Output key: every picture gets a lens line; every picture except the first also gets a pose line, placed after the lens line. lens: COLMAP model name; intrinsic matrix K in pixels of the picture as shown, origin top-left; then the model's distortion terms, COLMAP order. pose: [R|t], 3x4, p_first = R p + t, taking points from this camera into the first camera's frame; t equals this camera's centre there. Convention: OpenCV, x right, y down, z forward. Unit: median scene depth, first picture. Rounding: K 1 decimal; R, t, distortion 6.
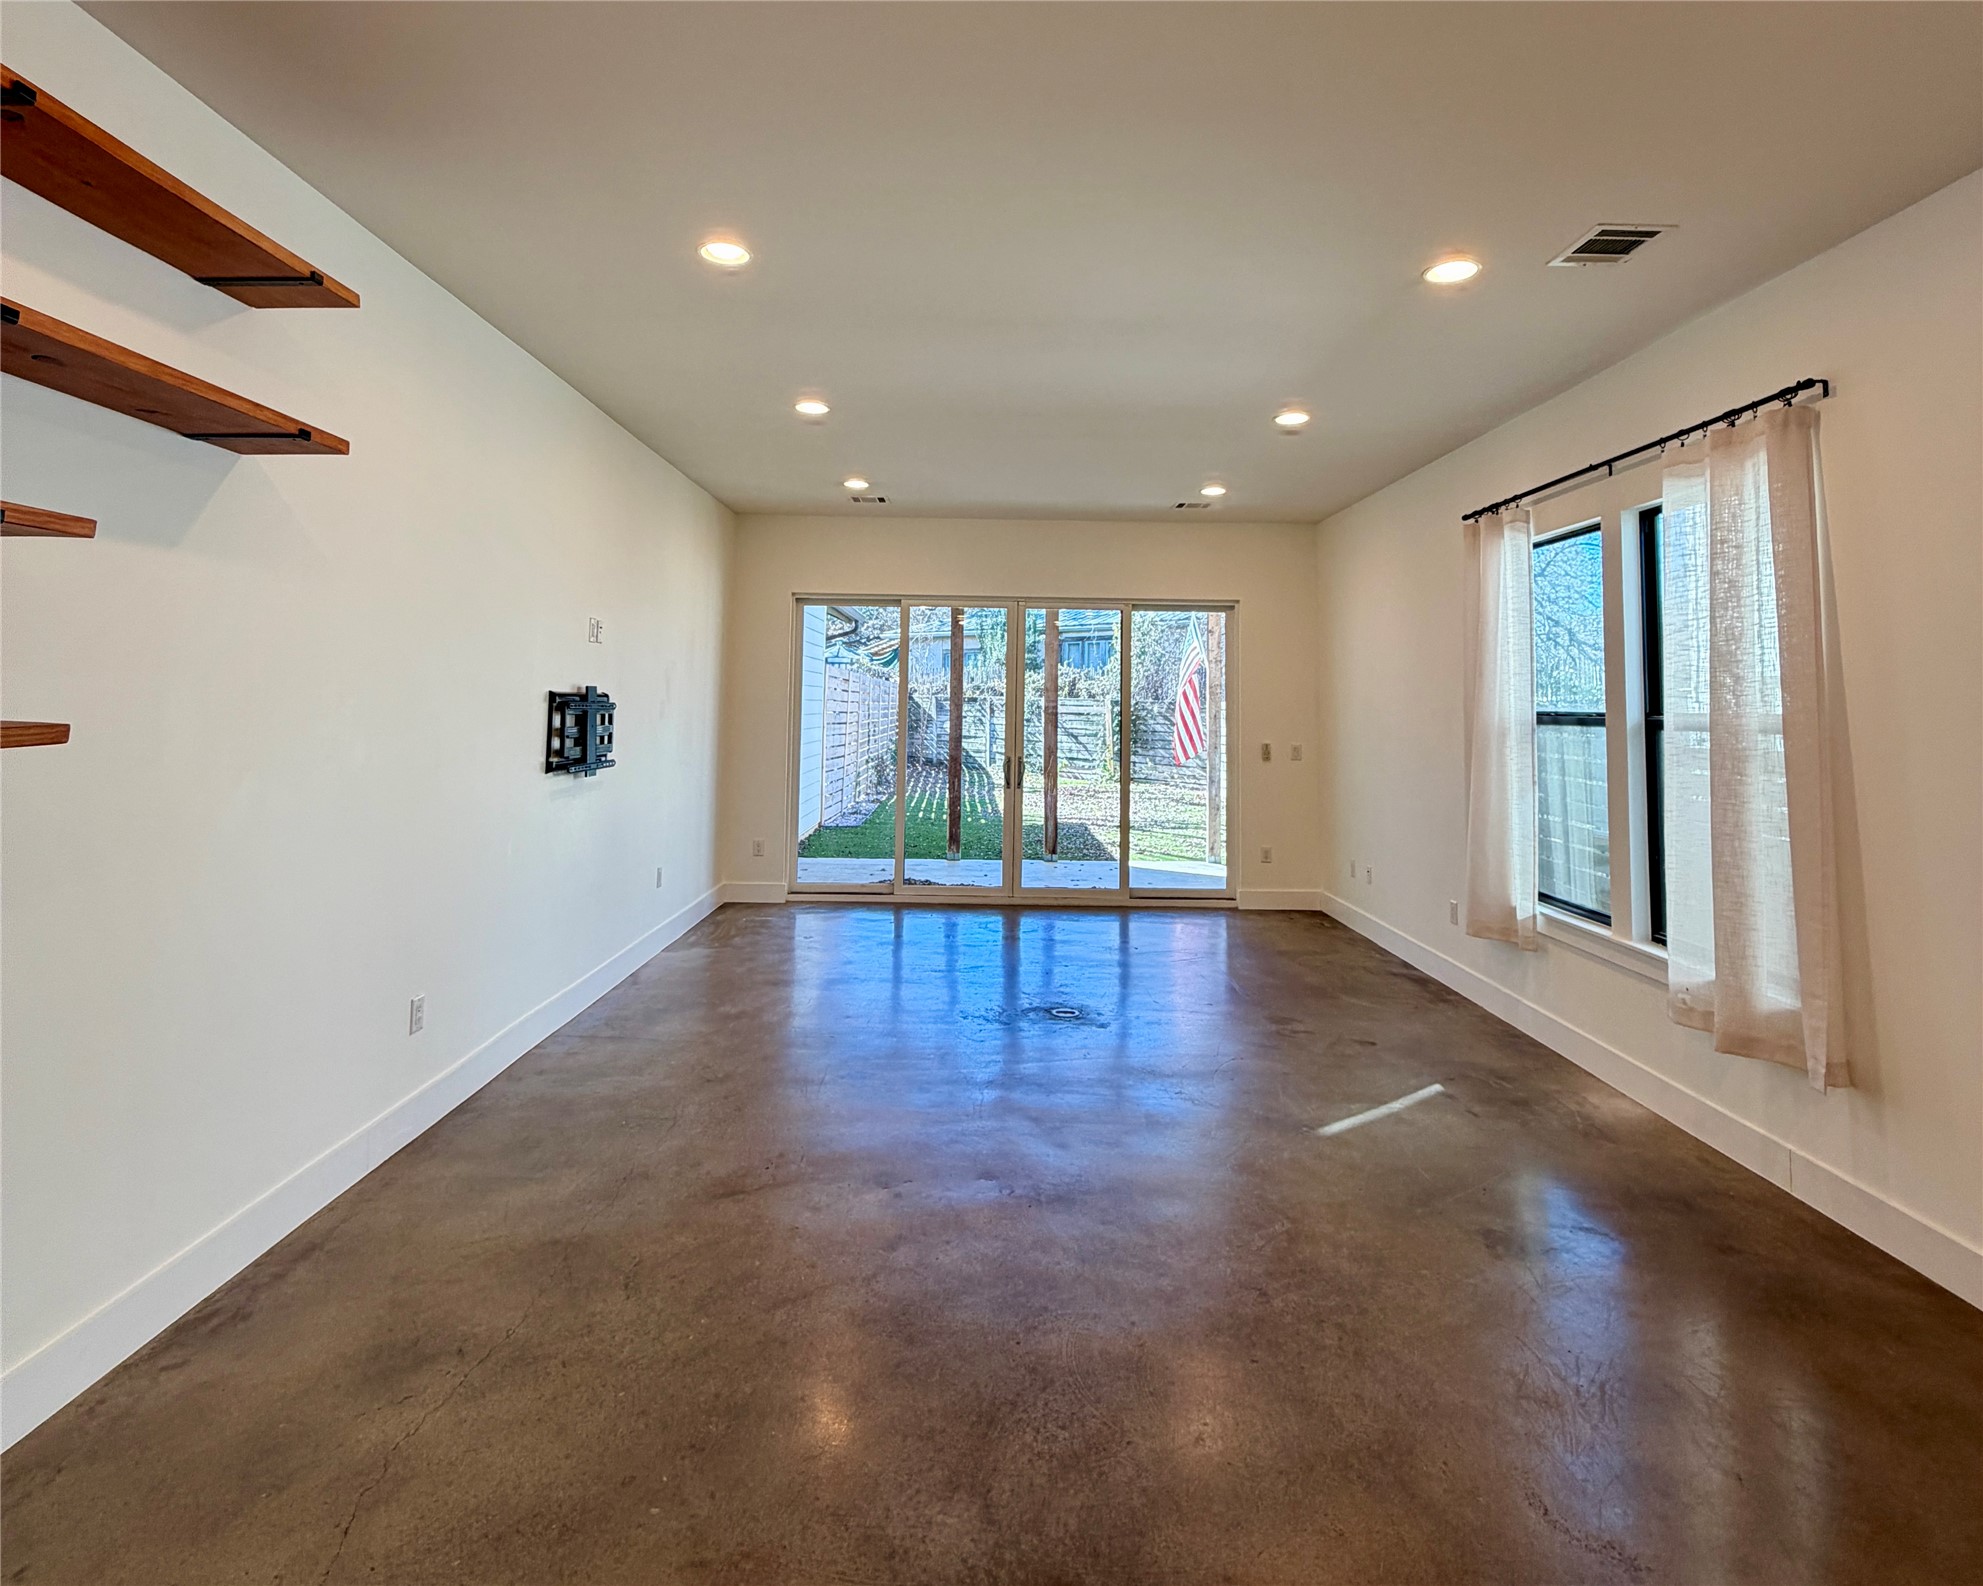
lens RADIAL K [[1076.8, 0, 987.7], [0, 1076.8, 628.8], [0, 0, 1]] dist [0.001790, -0.002468]
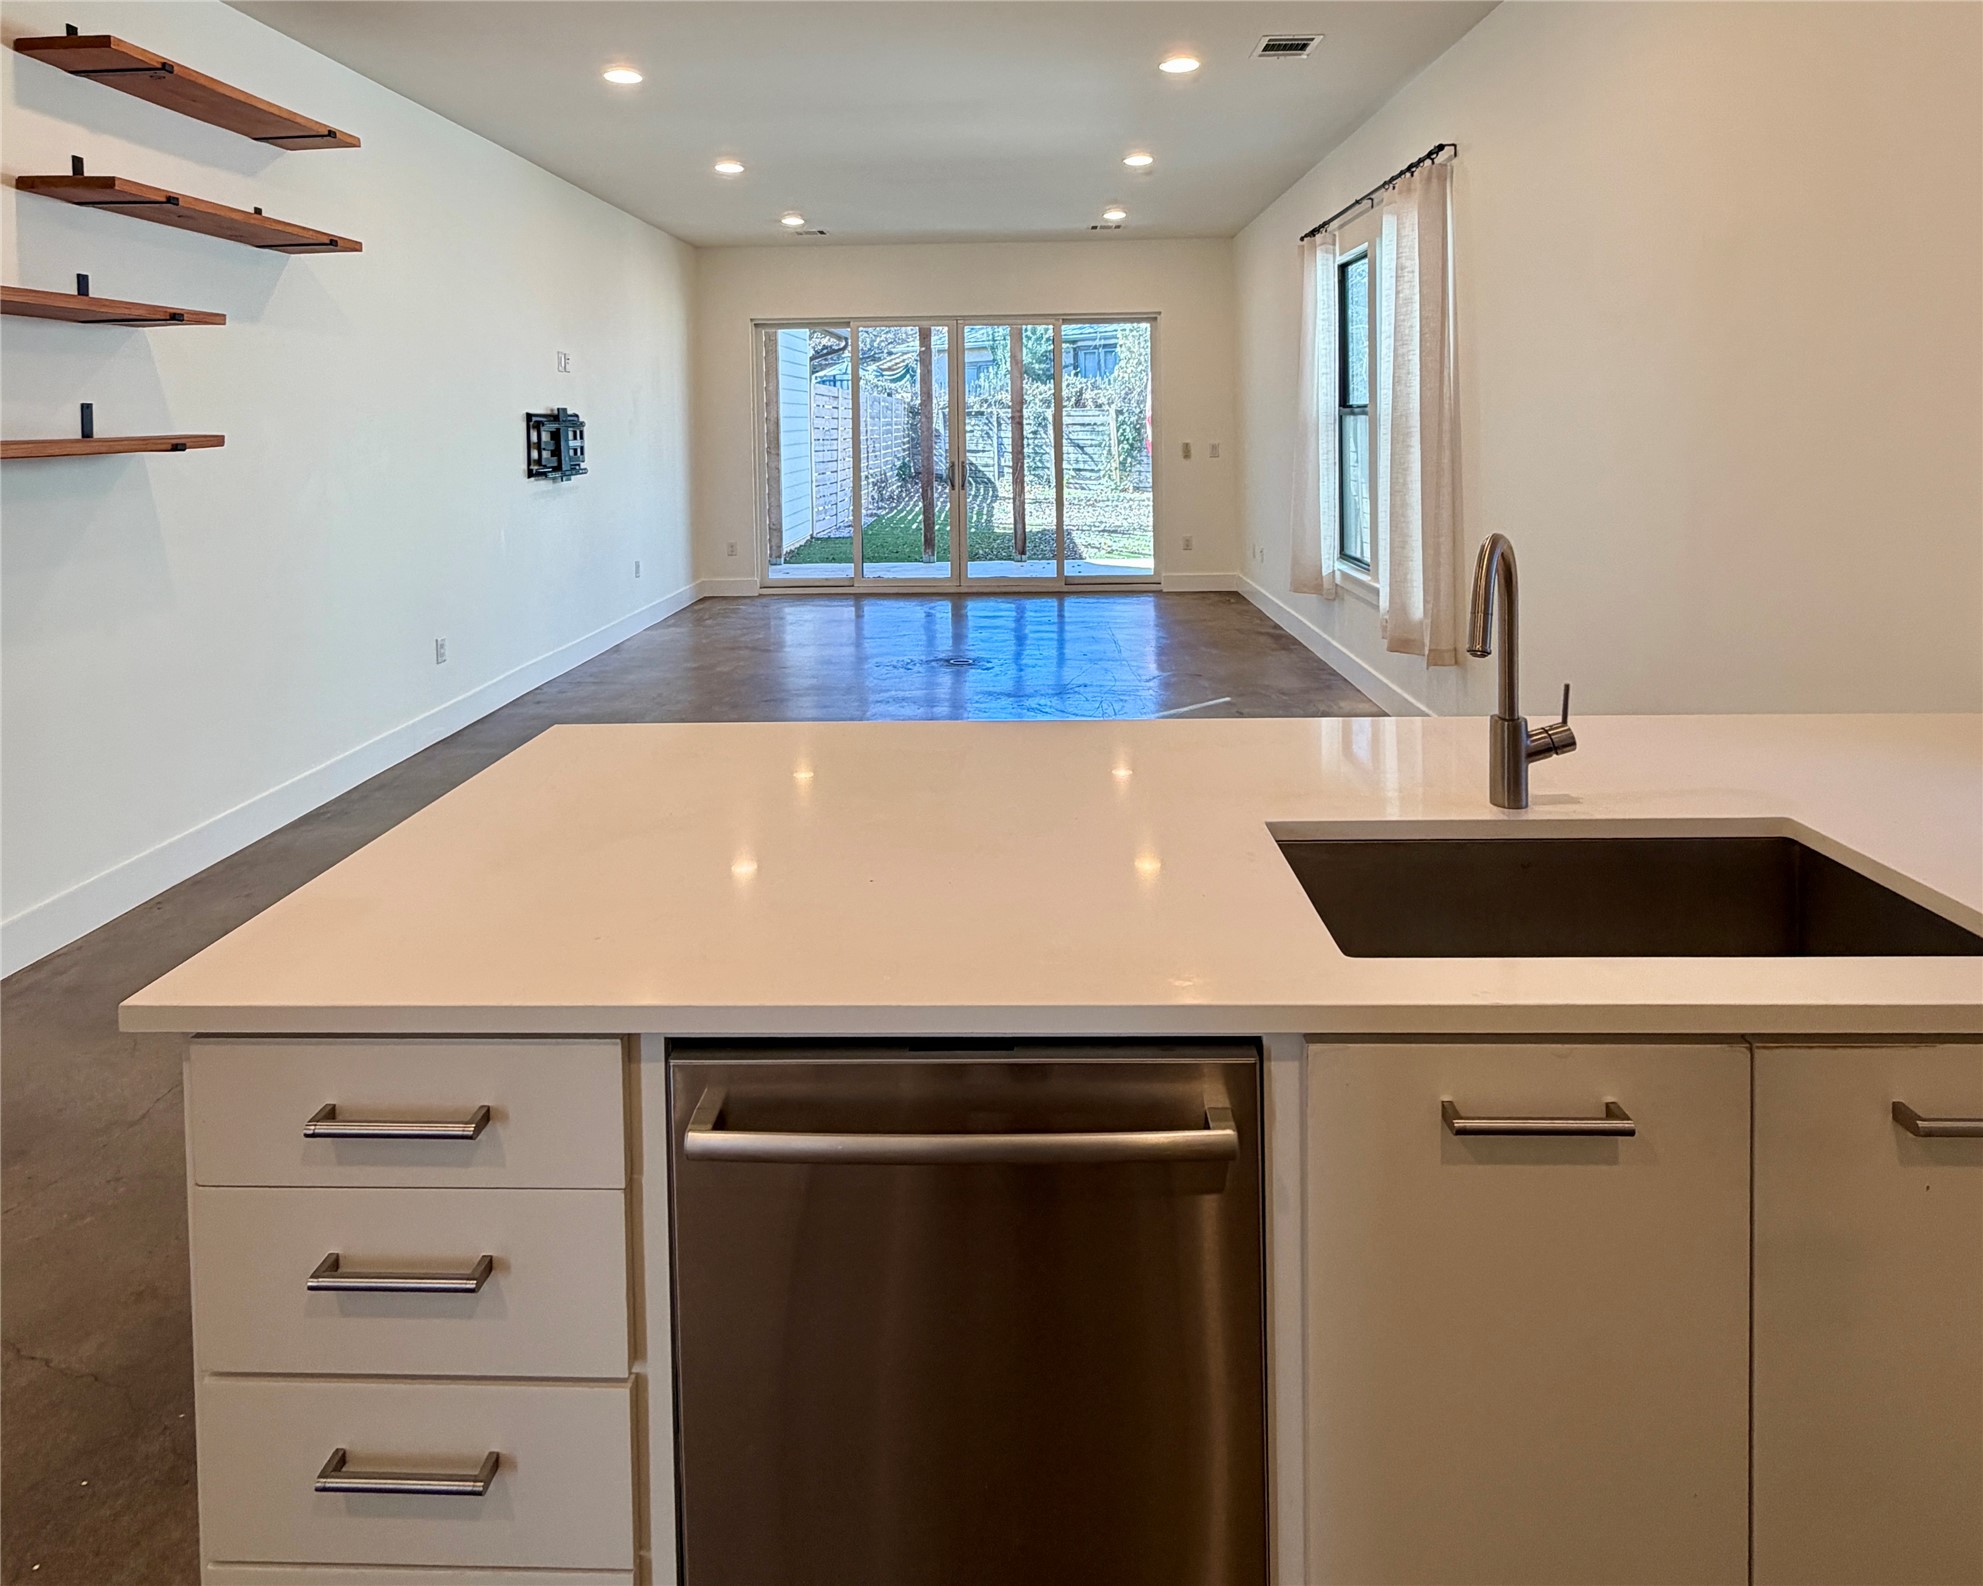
lens RADIAL K [[1165.4, 0, 986.8], [0, 1165.4, 453.6], [0, 0, 1]] dist [-0.008144, -0.001464]
pose [[0.998825, -0.029206, -0.038682, 0.111890], [0.032885, 0.994624, 0.098187, -0.006038], [0.035607, -0.099344, 0.994416, -0.206758]]
